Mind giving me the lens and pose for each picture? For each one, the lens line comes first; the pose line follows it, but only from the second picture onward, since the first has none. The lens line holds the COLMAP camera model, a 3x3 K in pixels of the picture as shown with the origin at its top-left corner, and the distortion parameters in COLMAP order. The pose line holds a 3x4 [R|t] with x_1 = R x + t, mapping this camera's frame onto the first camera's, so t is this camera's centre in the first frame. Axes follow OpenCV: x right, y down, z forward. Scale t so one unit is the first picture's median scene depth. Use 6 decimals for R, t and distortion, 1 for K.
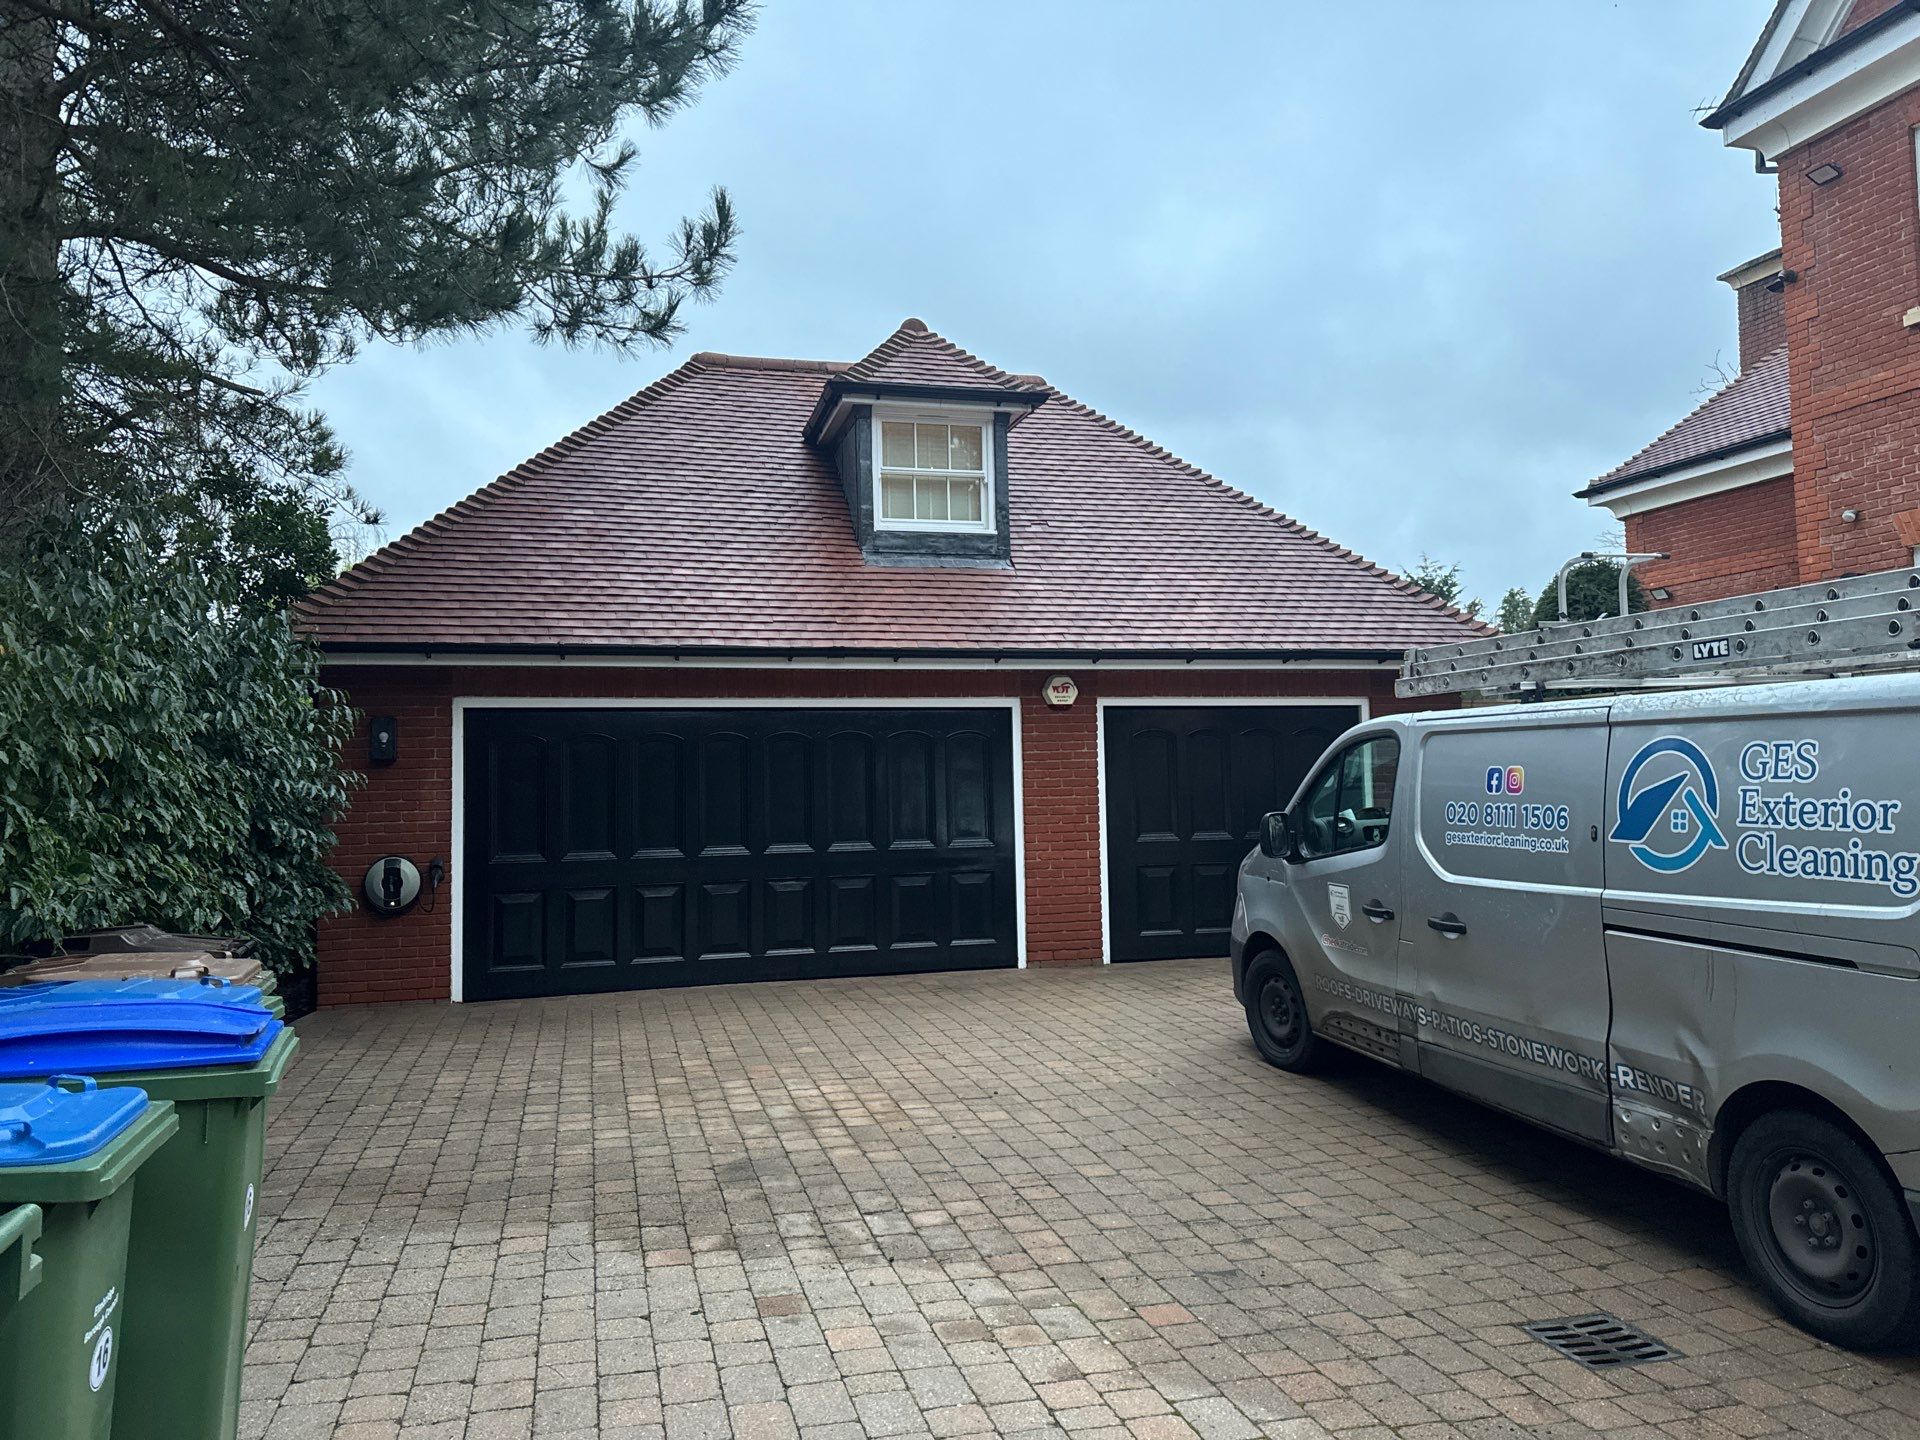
lens RADIAL K [[1345.7, 0, 954.9], [0, 1345.7, 722.9], [0, 0, 1]] dist [0.041286, -0.047116]
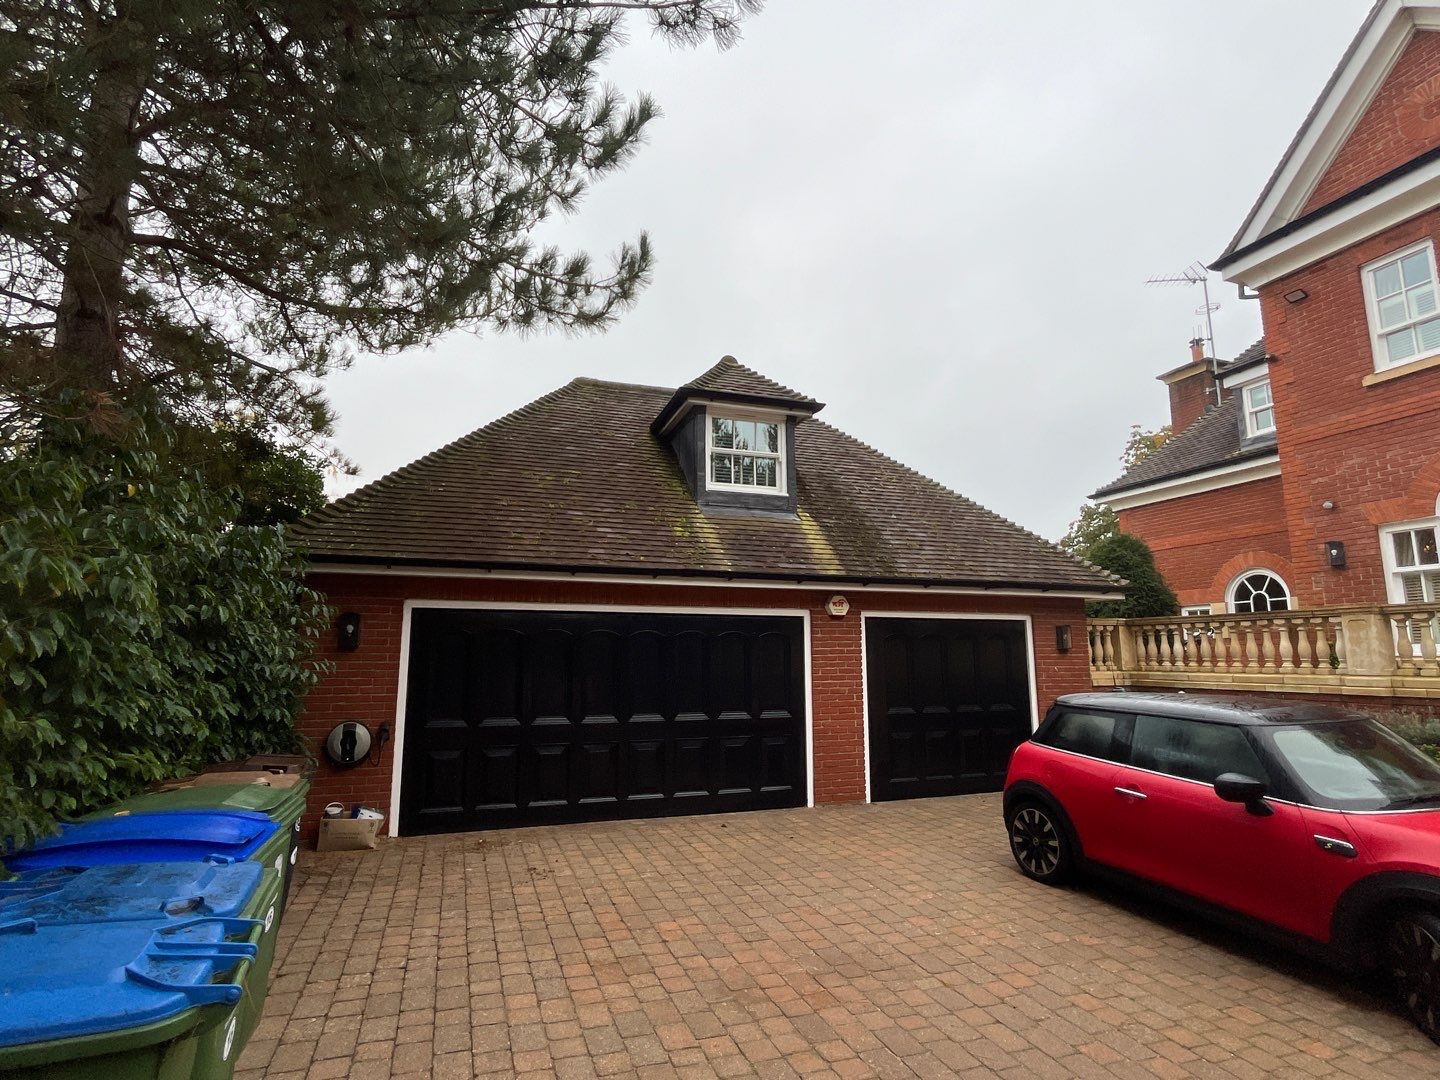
lens RADIAL K [[737.0, 0, 716.3], [0, 737.0, 541.8], [0, 0, 1]] dist [-0.003168, 0.000646]
pose [[0.997200, 0.029493, 0.068722, -0.139197], [-0.021630, 0.993419, -0.112477, -0.000187], [-0.071587, 0.110676, 0.991275, 0.299885]]
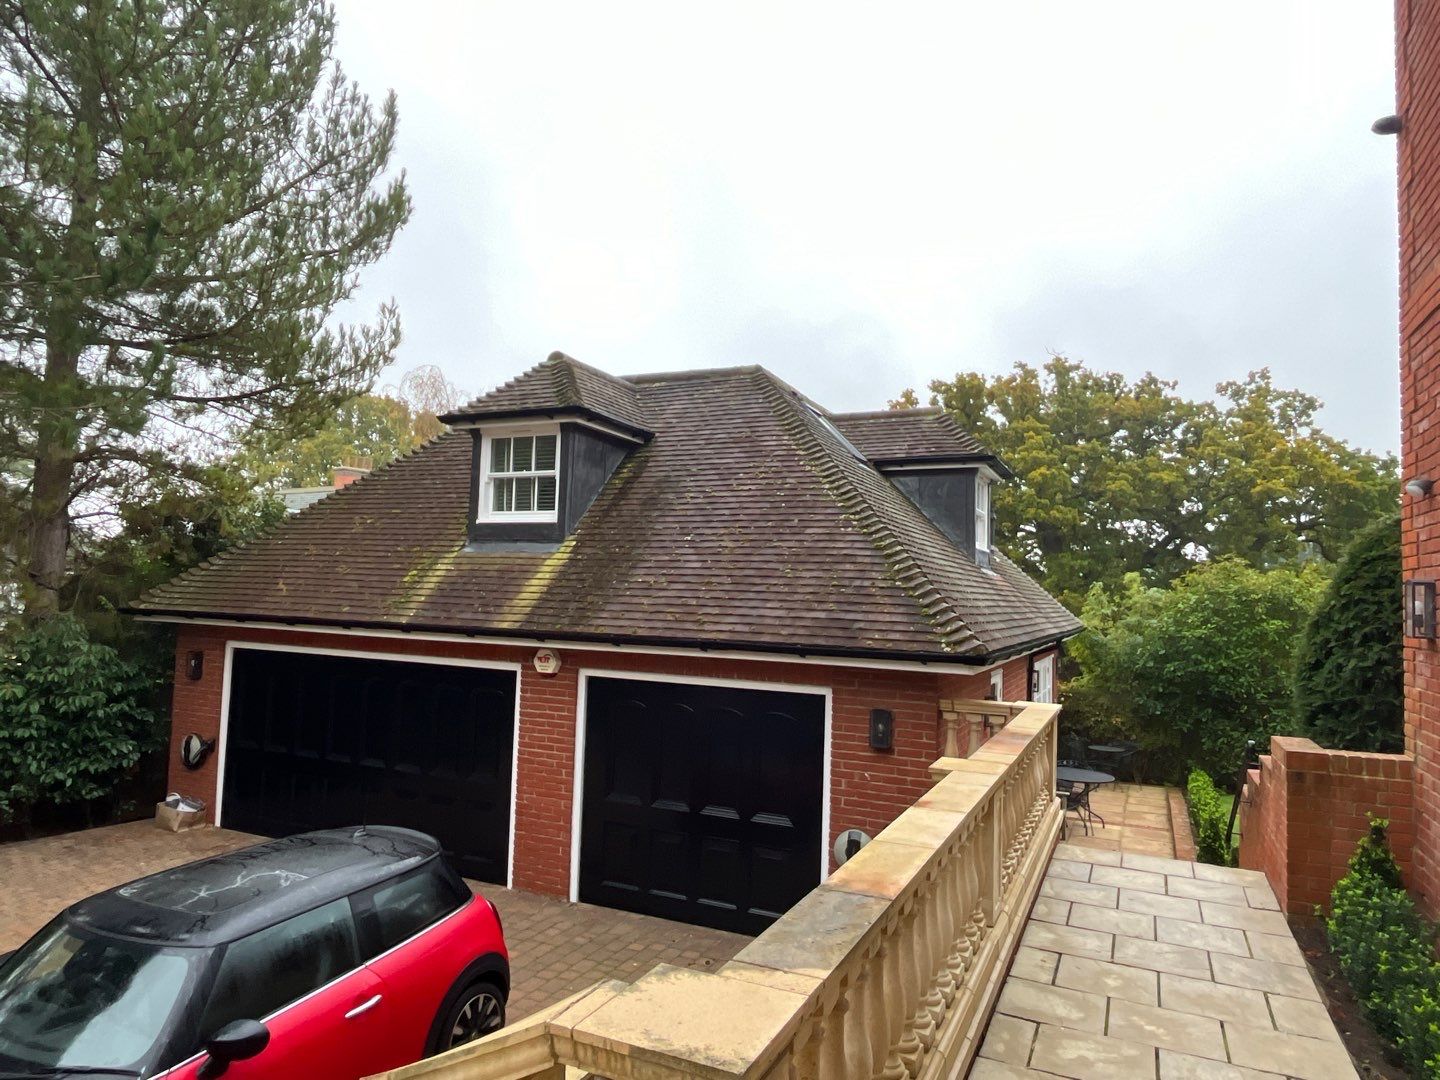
lens RADIAL K [[907.4, 0, 716.6], [0, 907.4, 544.2], [0, 0, 1]] dist [-0.000366, 0.000103]
pose [[0.755349, 0.007168, -0.655284, 0.945820], [-0.017050, 0.999817, -0.008718, -0.161669], [0.655101, 0.017758, 0.755333, 0.651263]]
